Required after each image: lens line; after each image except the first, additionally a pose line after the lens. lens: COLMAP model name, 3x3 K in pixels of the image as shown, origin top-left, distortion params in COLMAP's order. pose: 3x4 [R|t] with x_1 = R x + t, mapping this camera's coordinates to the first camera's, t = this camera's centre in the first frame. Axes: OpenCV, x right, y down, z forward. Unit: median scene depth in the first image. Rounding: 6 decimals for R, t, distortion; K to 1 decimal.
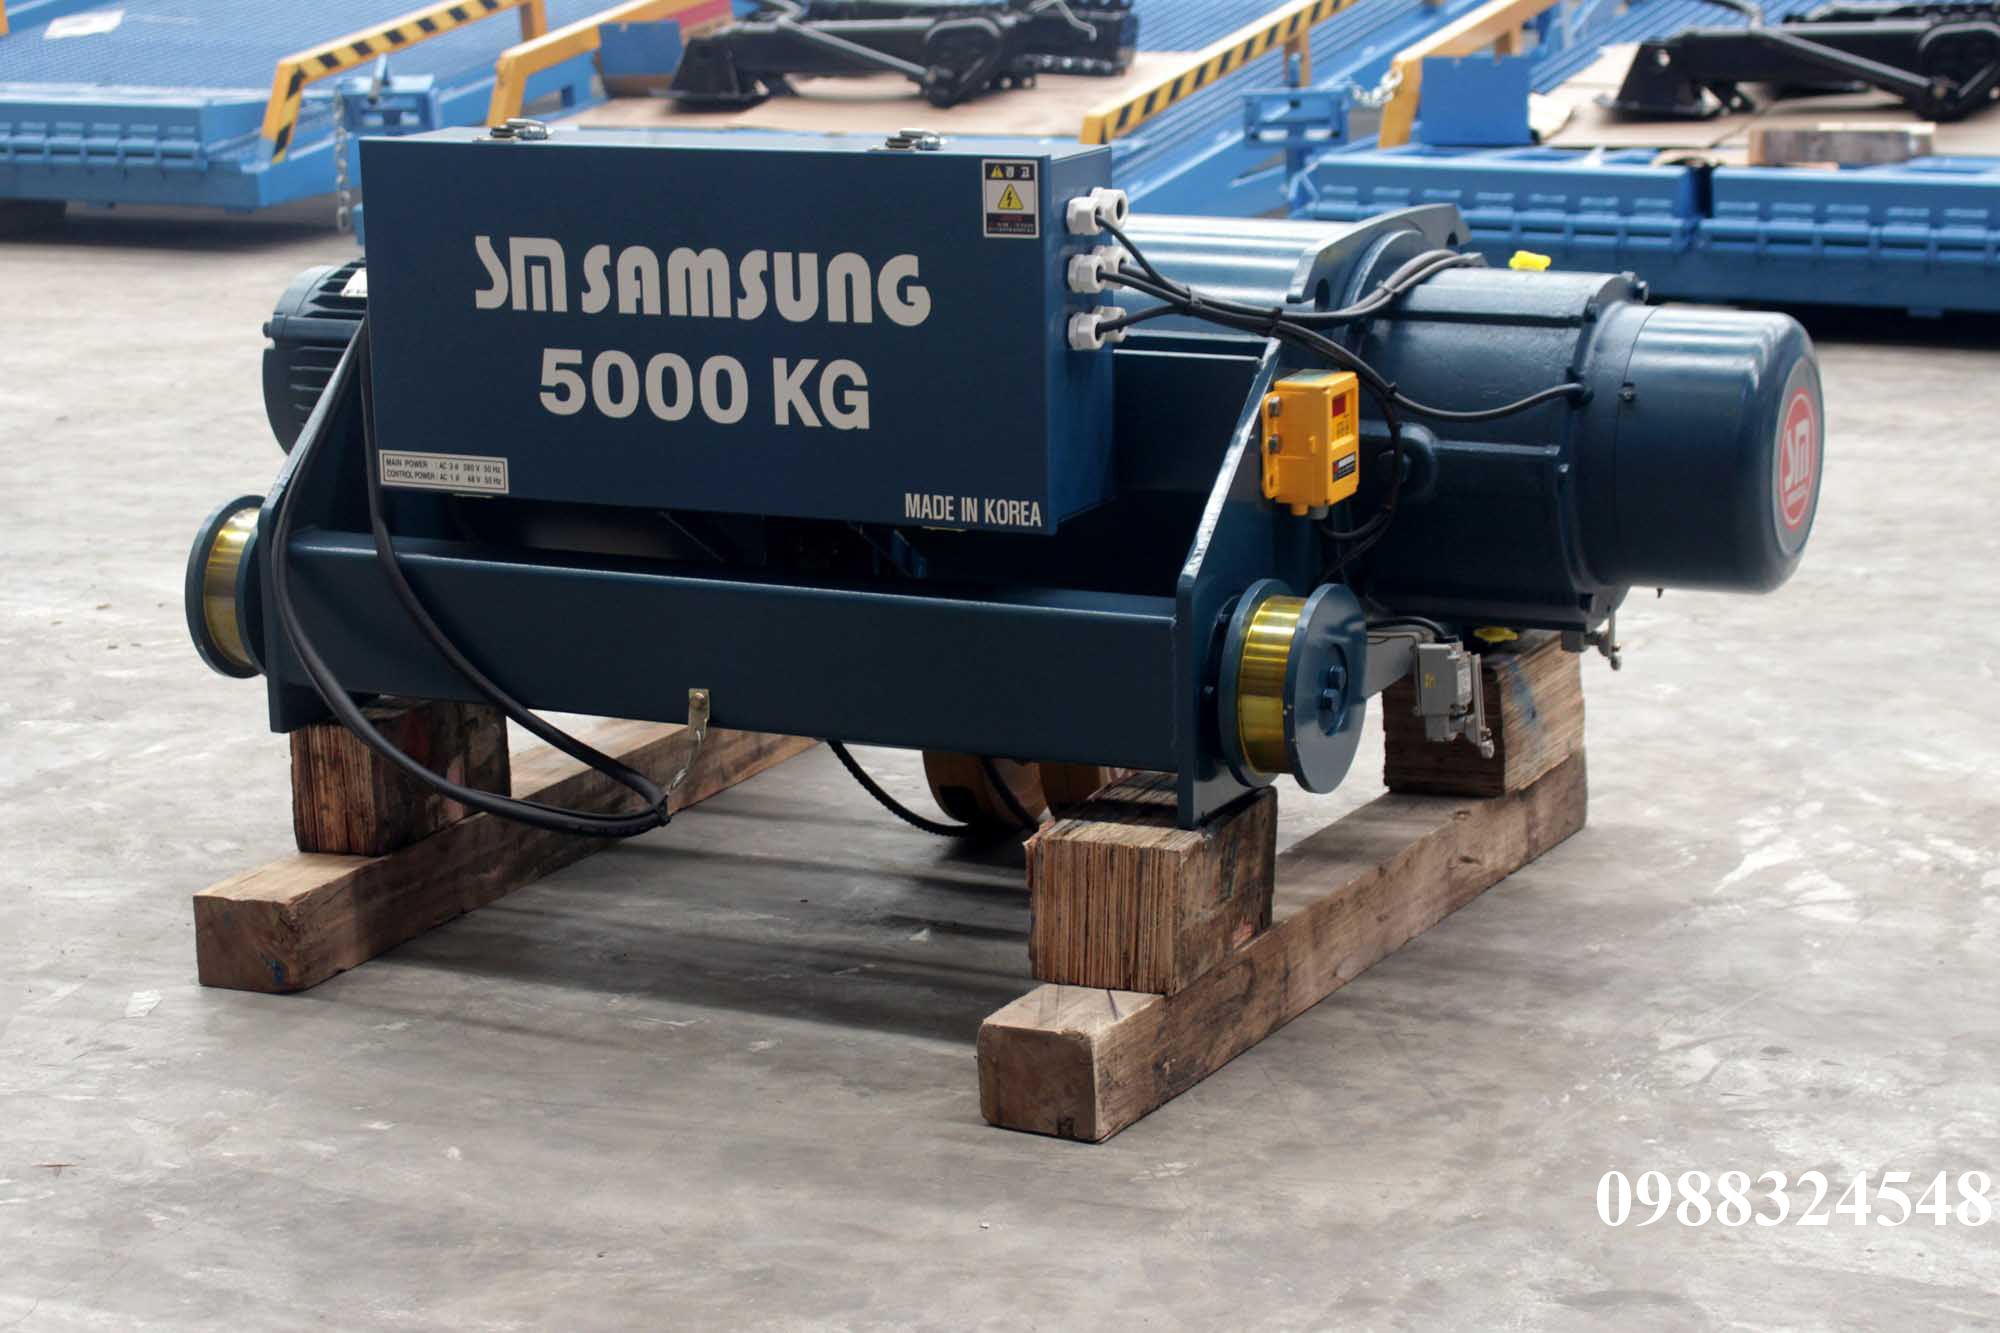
lens RADIAL K [[4023.3, 0, 971.1], [0, 4023.3, 674.0], [0, 0, 1]] dist [-0.034057, 0.000000]
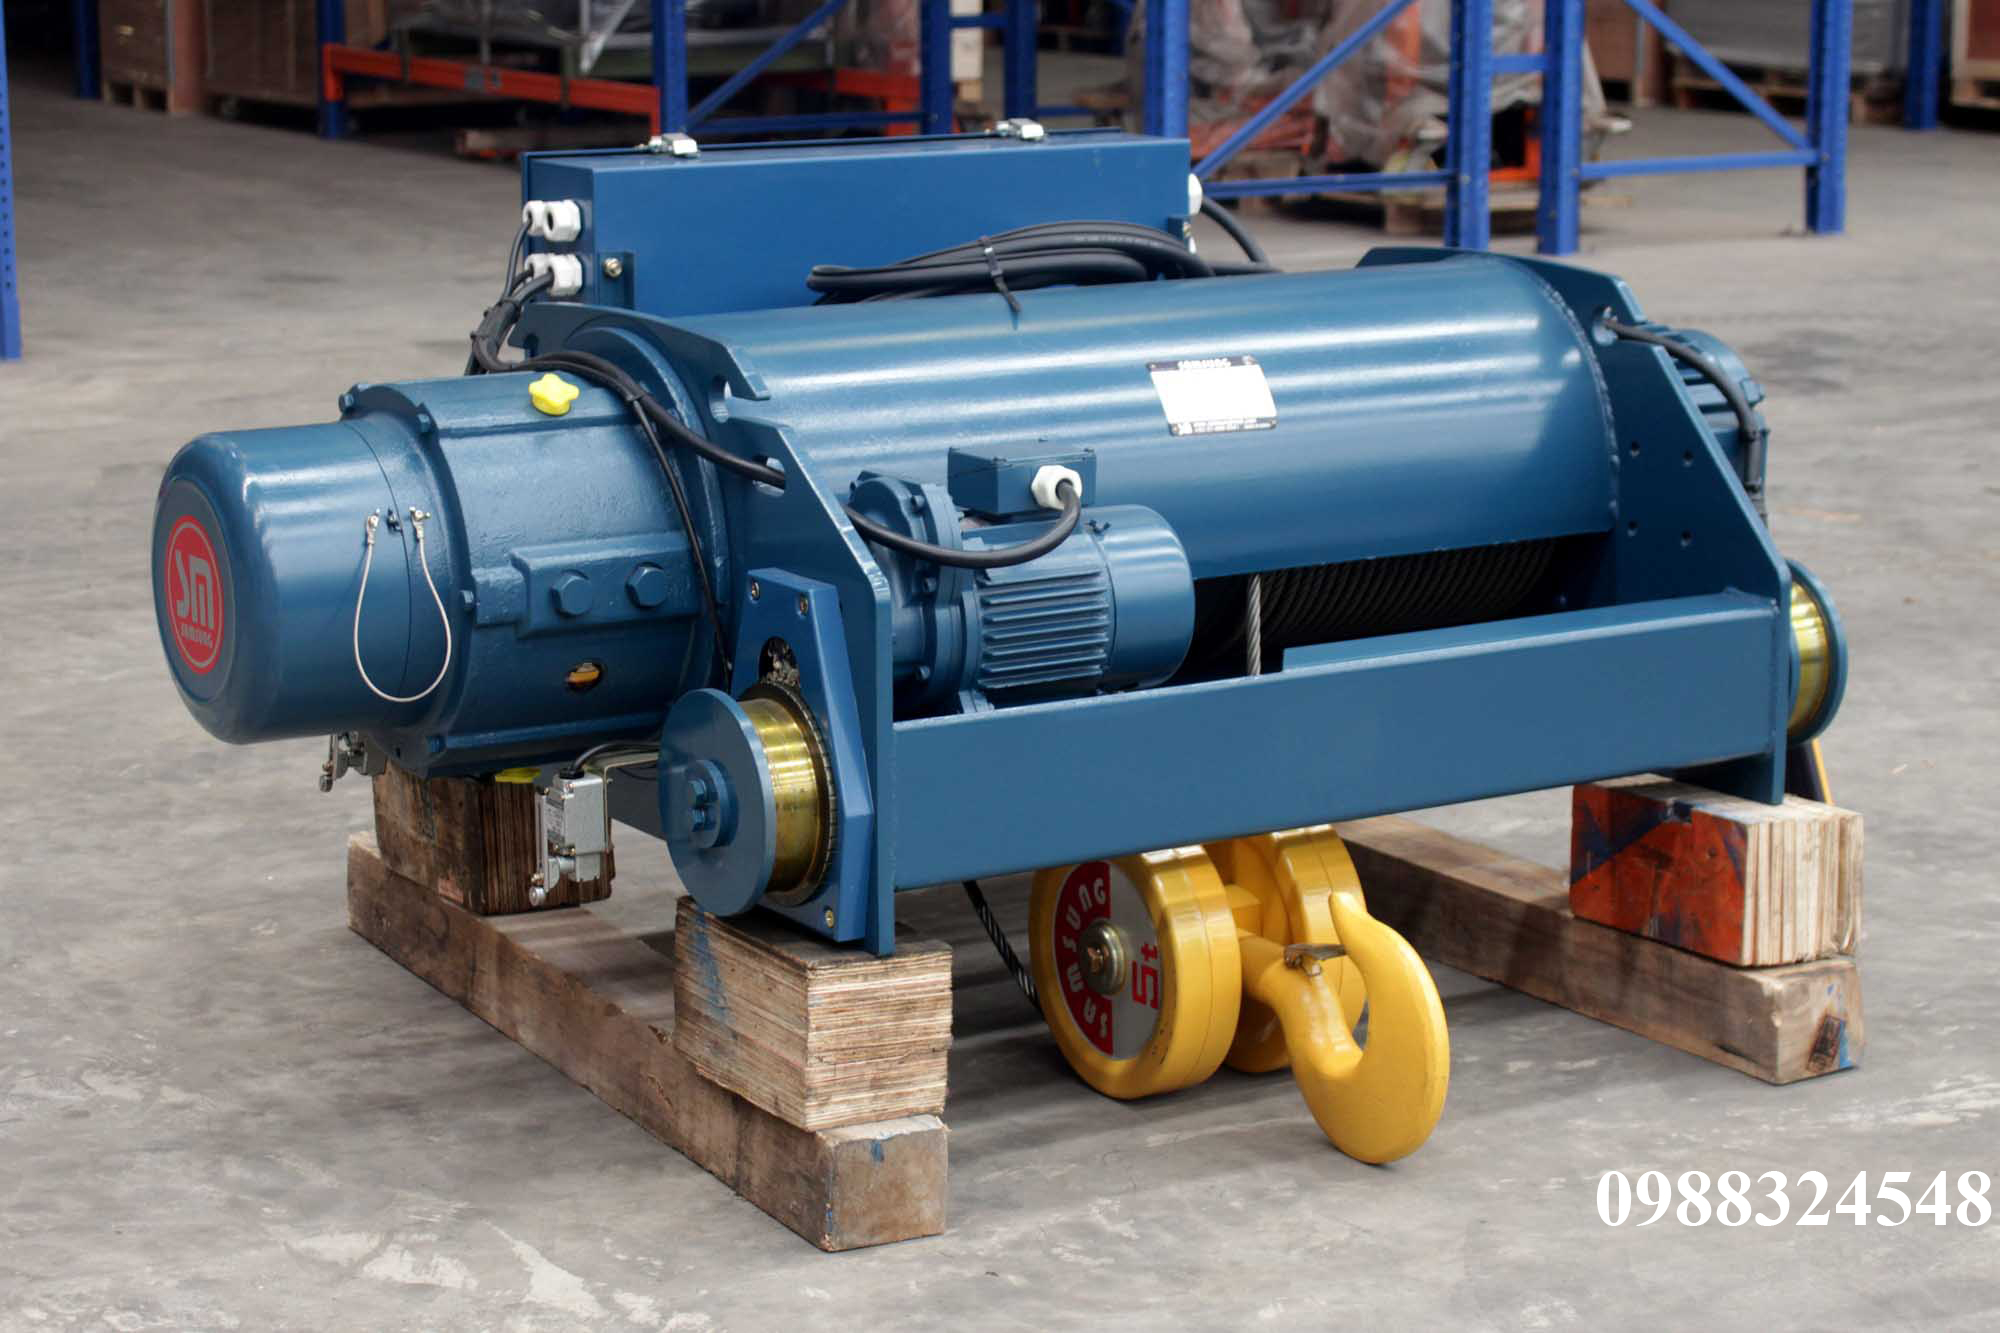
lens RADIAL K [[4023.3, 0, 972.3], [0, 4023.3, 649.5], [0, 0, 1]] dist [-0.034057, 0.000000]
pose [[-0.535804, 0.184995, -0.823827, 0.867517], [-0.178529, 0.928821, 0.324684, -0.370290], [0.825252, 0.321044, -0.464639, 1.587567]]
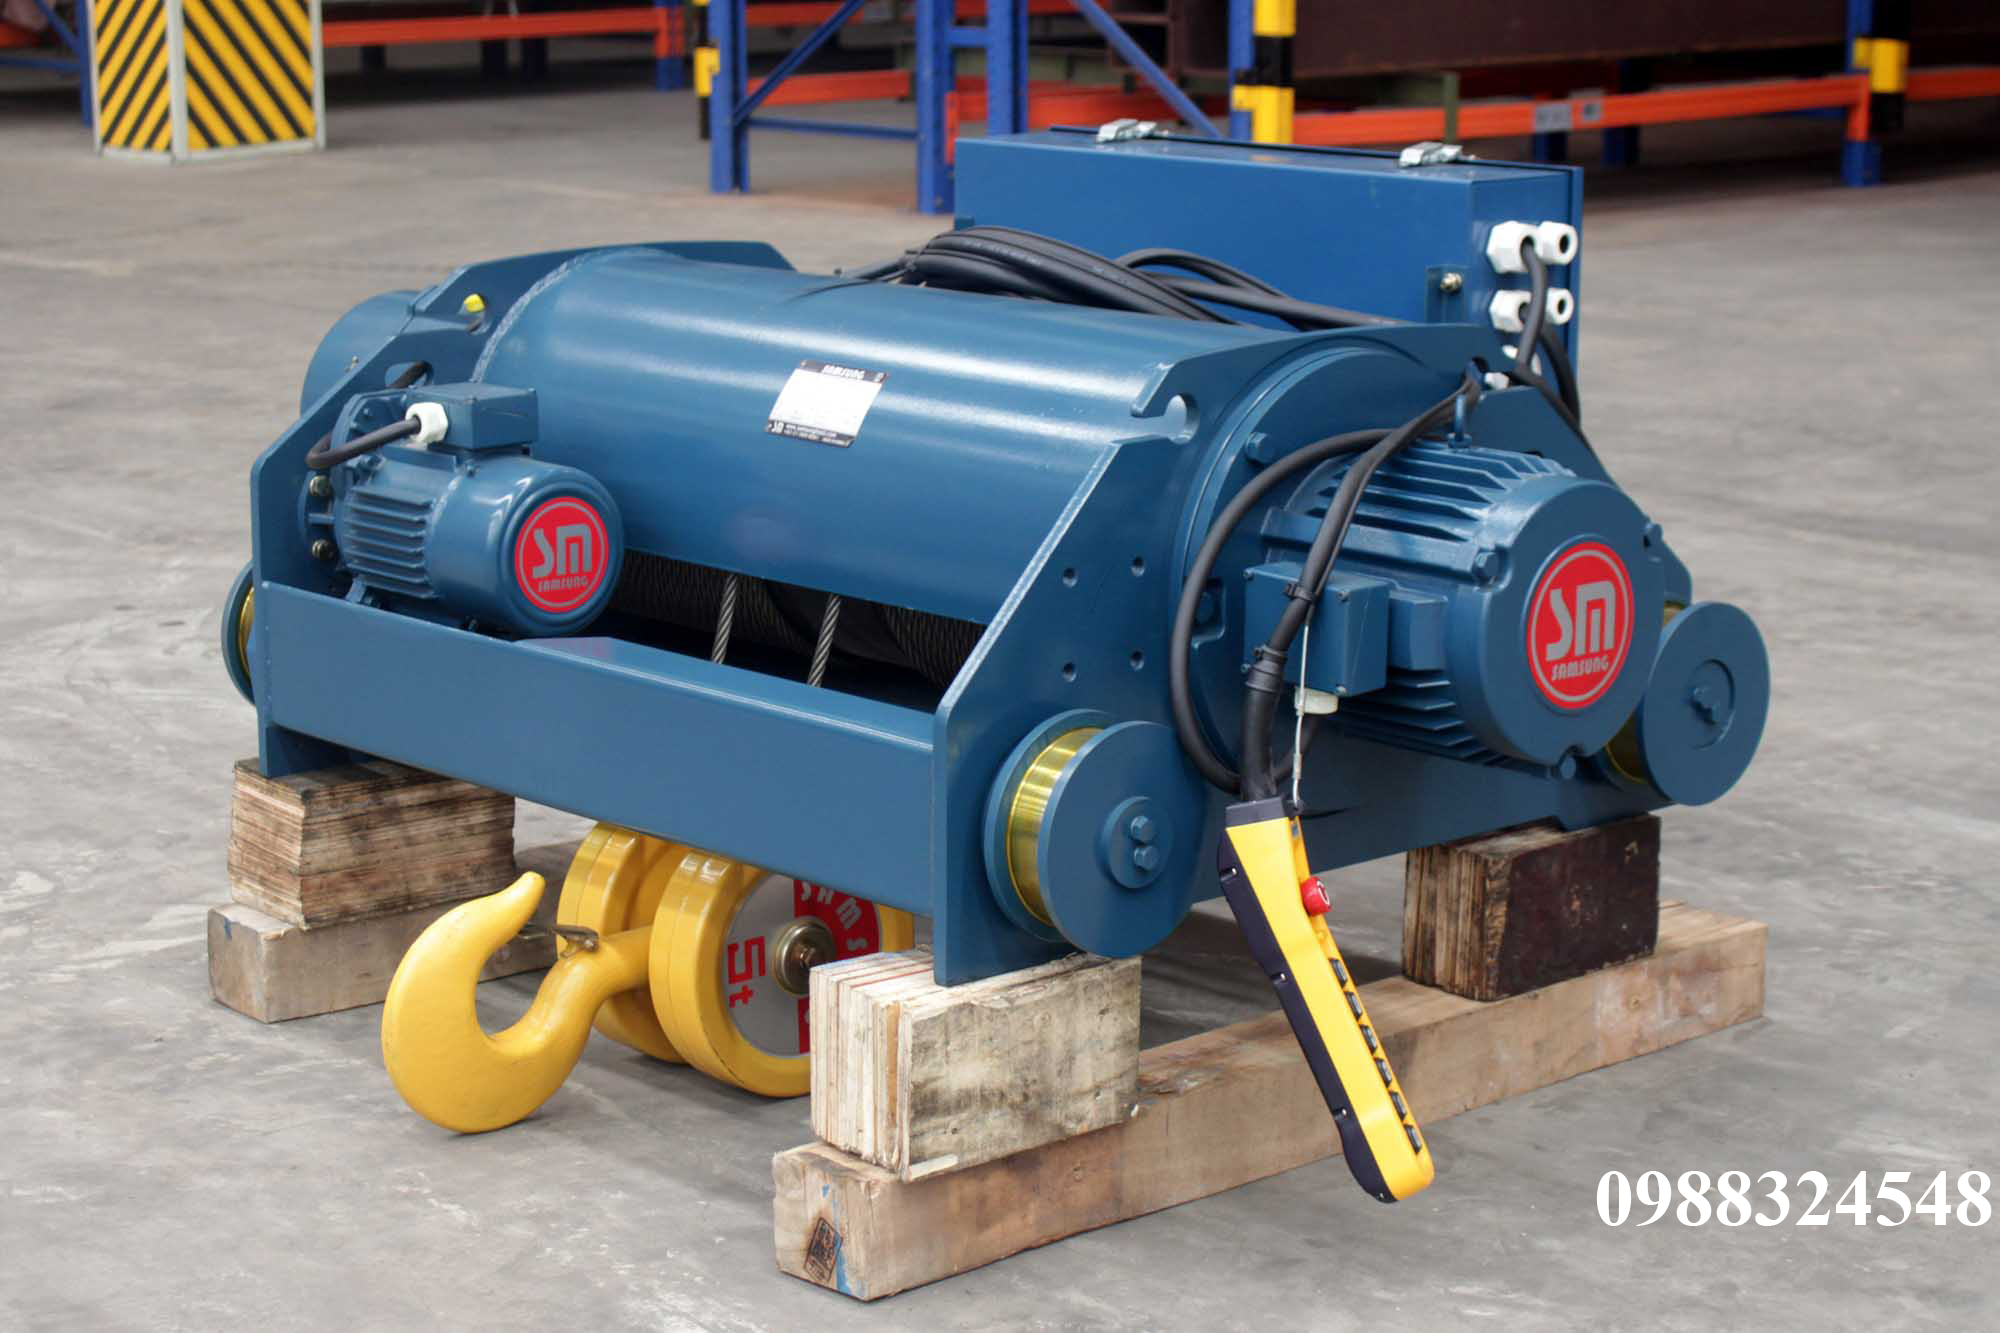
lens RADIAL K [[4023.3, 0, 979.1], [0, 4023.3, 643.3], [0, 0, 1]] dist [-0.034057, 0.000000]
pose [[-0.929913, -0.055179, 0.363616, -0.390935], [0.099021, 0.914608, 0.392029, -0.441287], [-0.354198, 0.400558, -0.845043, 1.988241]]
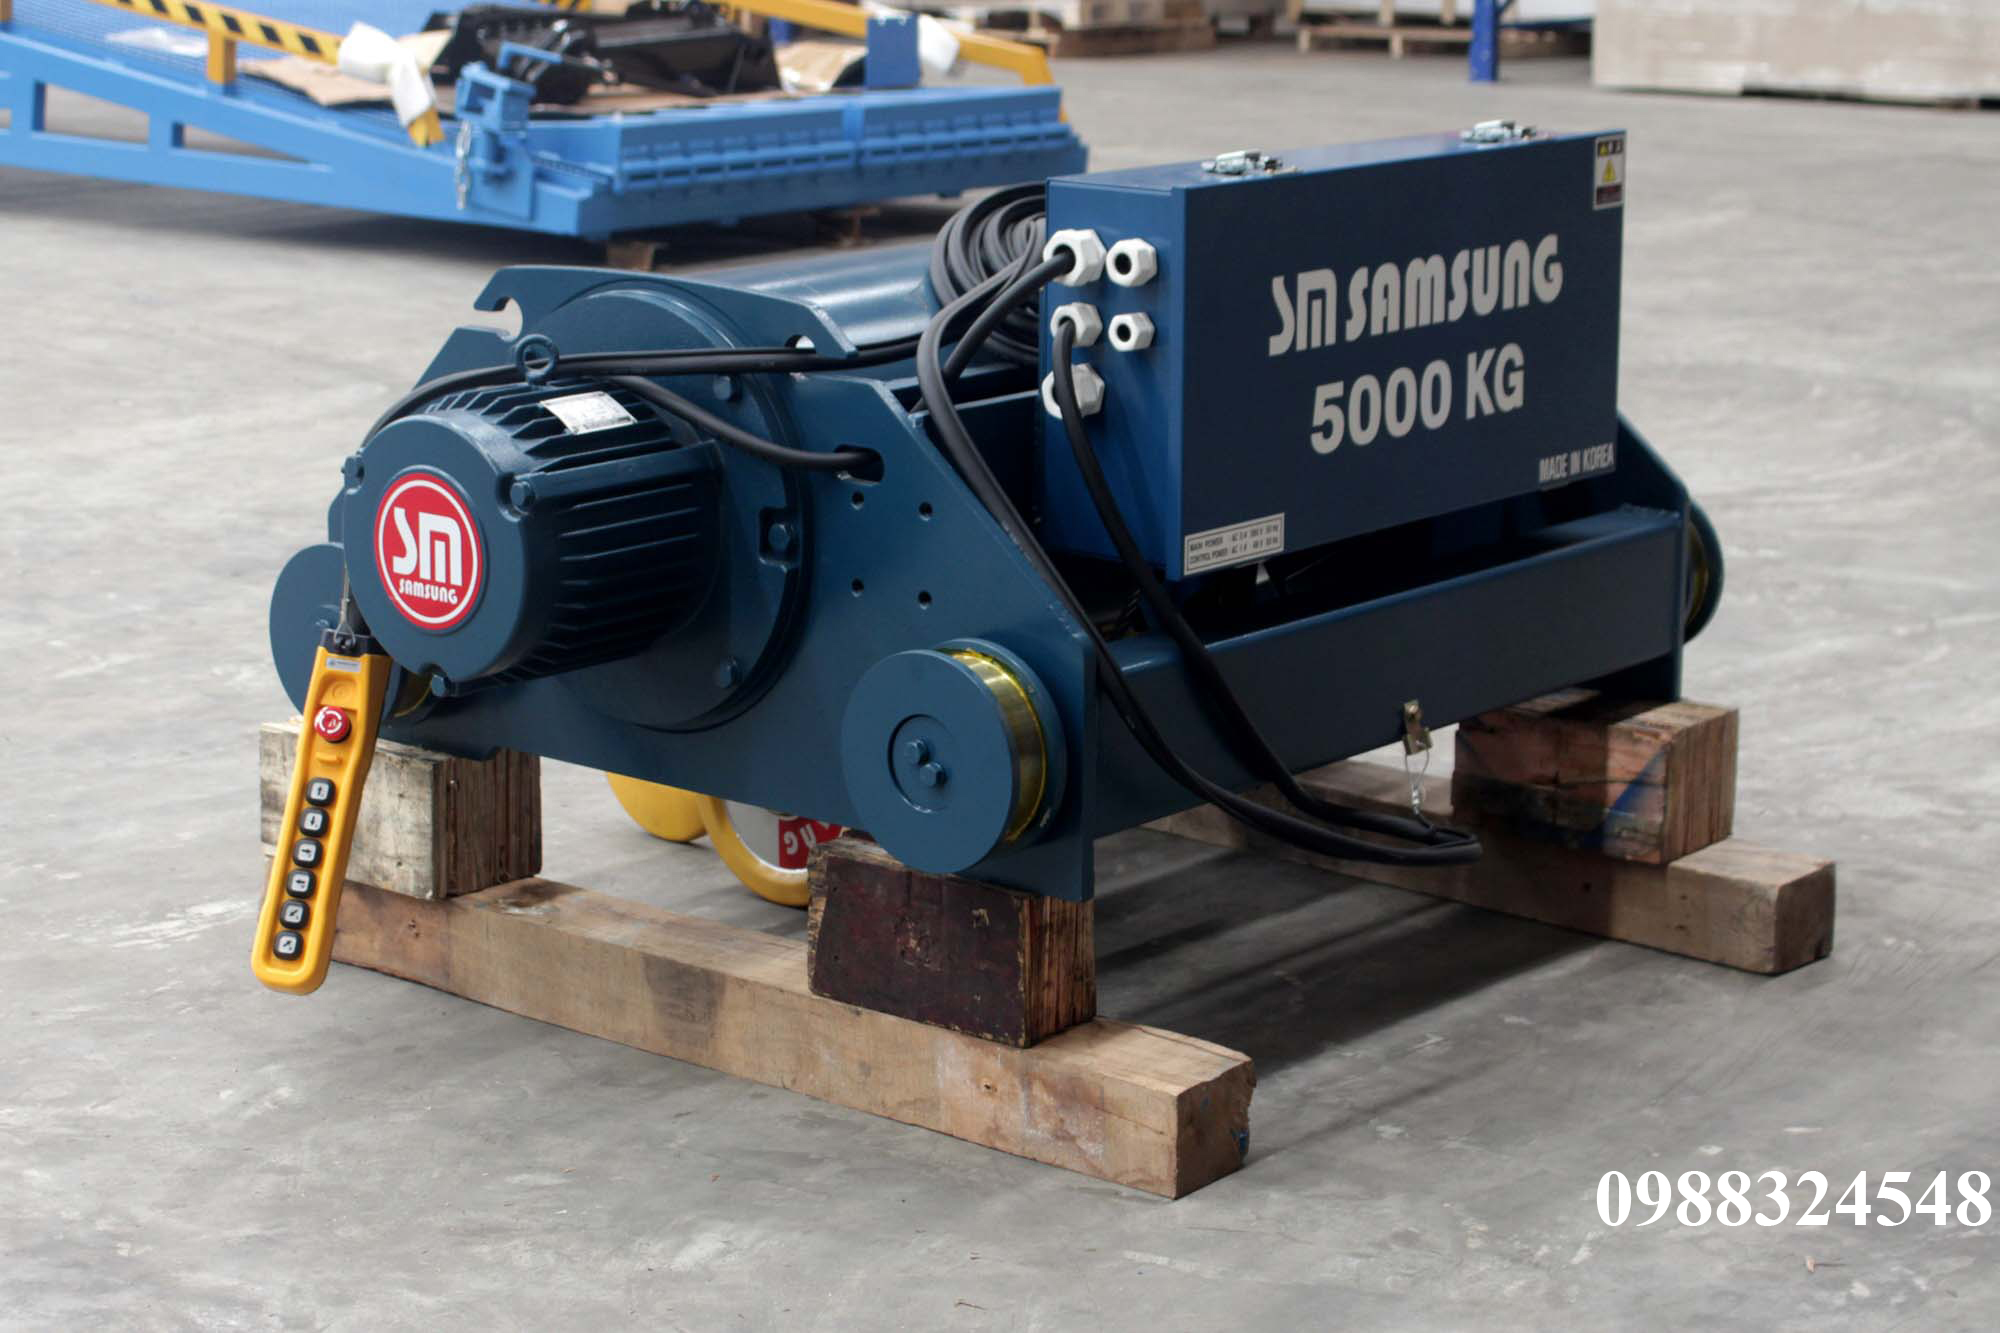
lens RADIAL K [[4023.3, 0, 981.1], [0, 4023.3, 626.9], [0, 0, 1]] dist [-0.034057, 0.000000]
pose [[0.241968, -0.183303, 0.952812, -1.048467], [0.210489, 0.968524, 0.132872, -0.170567], [-0.947178, 0.168406, 0.272936, 0.836823]]
